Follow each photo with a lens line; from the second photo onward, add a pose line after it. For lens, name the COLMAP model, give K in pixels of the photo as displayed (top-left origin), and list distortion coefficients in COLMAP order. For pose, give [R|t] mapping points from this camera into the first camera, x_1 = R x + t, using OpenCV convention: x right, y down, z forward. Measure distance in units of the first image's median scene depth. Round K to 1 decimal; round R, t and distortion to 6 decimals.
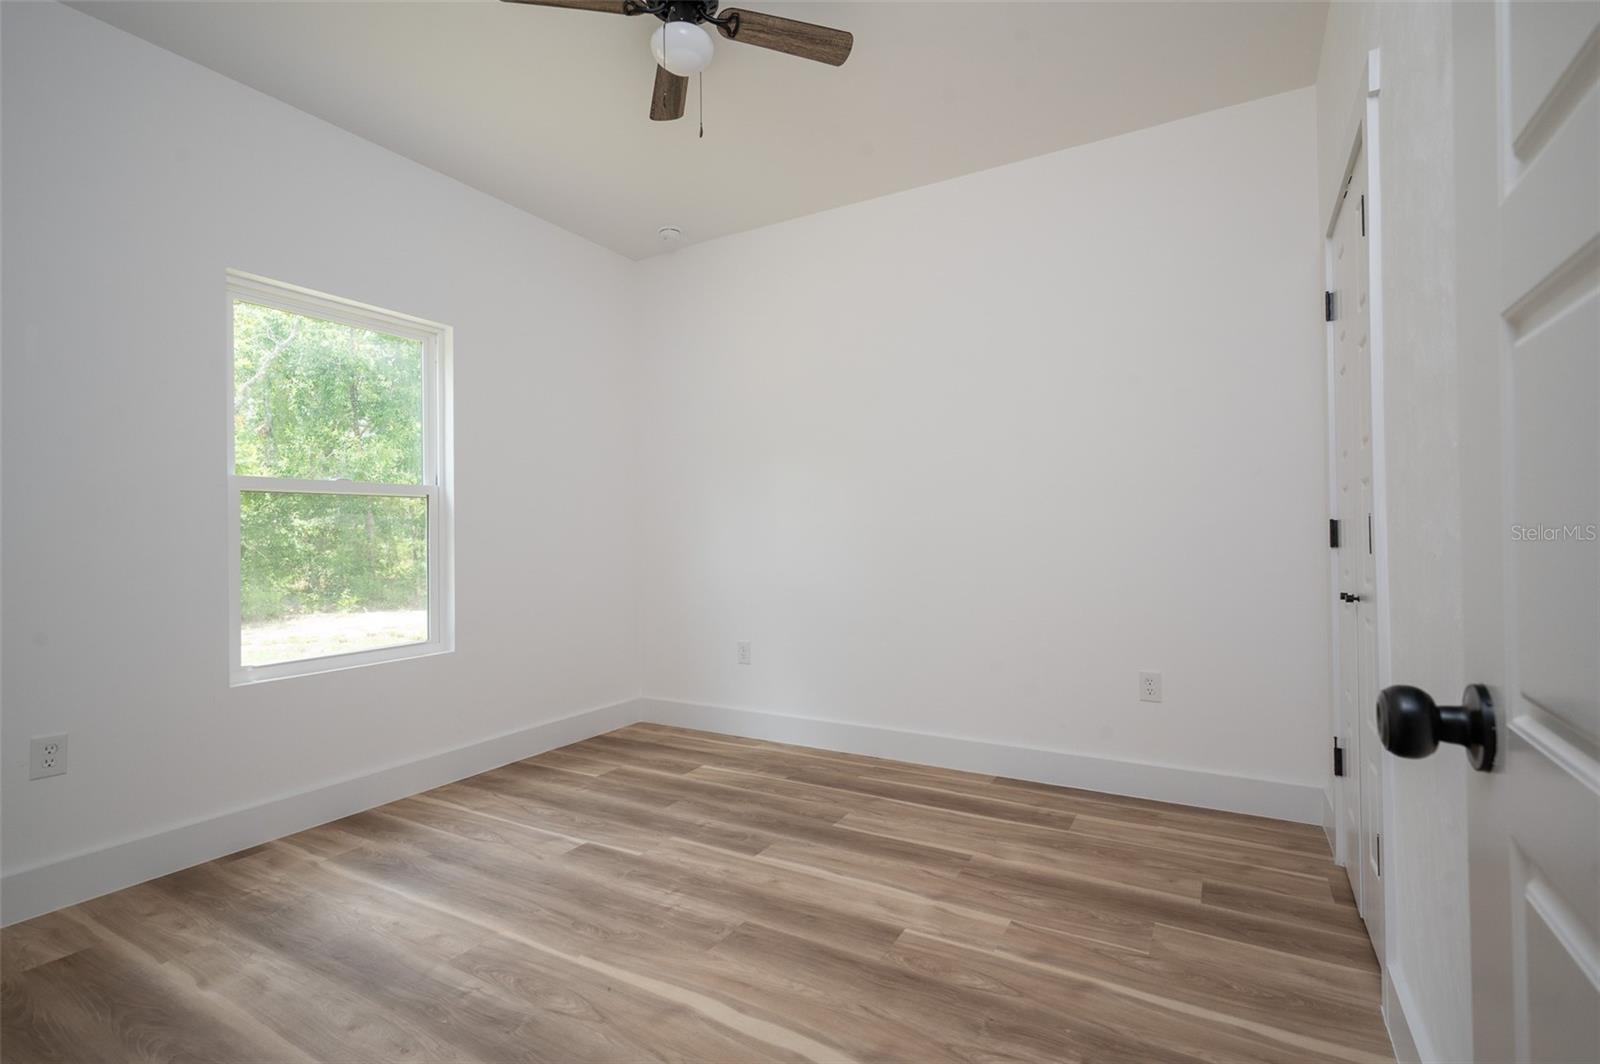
lens RADIAL K [[750.0, 0, 806.1], [0, 750.0, 531.6], [0, 0, 1]] dist [0.000036, 0.000910]
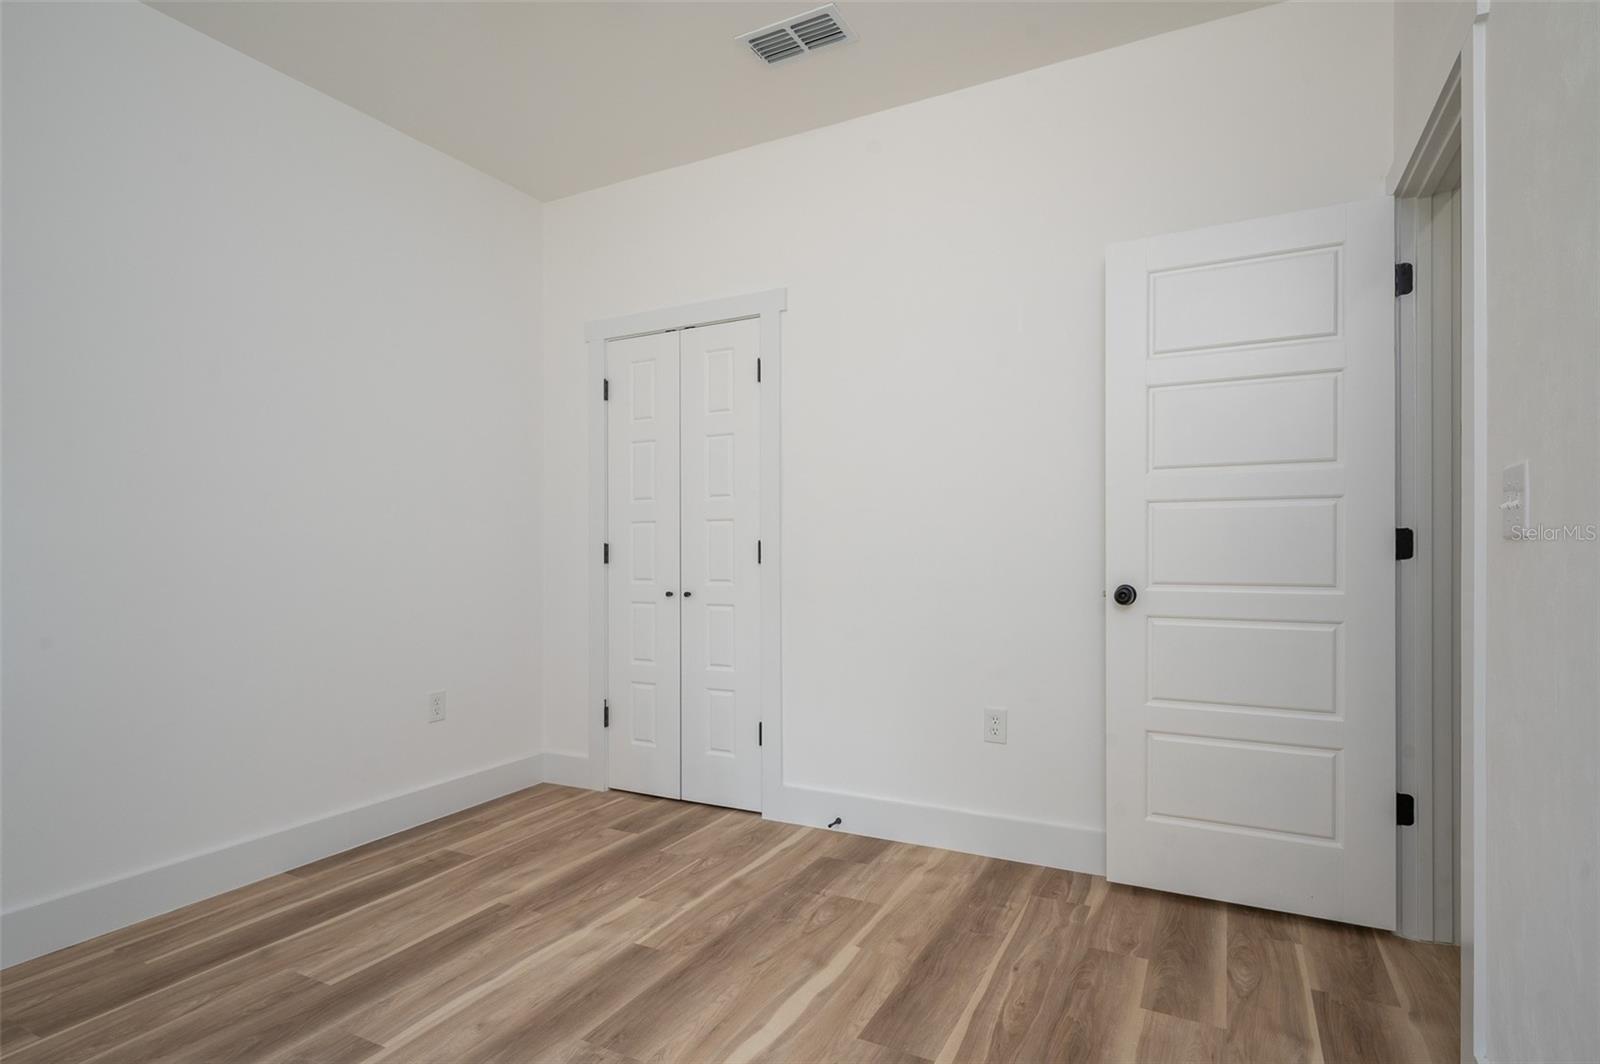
lens RADIAL K [[814.1, 0, 809.4], [0, 814.1, 535.4], [0, 0, 1]] dist [0.007095, -0.000008]
pose [[-0.045020, 0.025858, 0.998651, -0.807316], [0.004285, 0.999661, -0.025691, 0.009229], [-0.998977, 0.003122, -0.045116, 0.665802]]
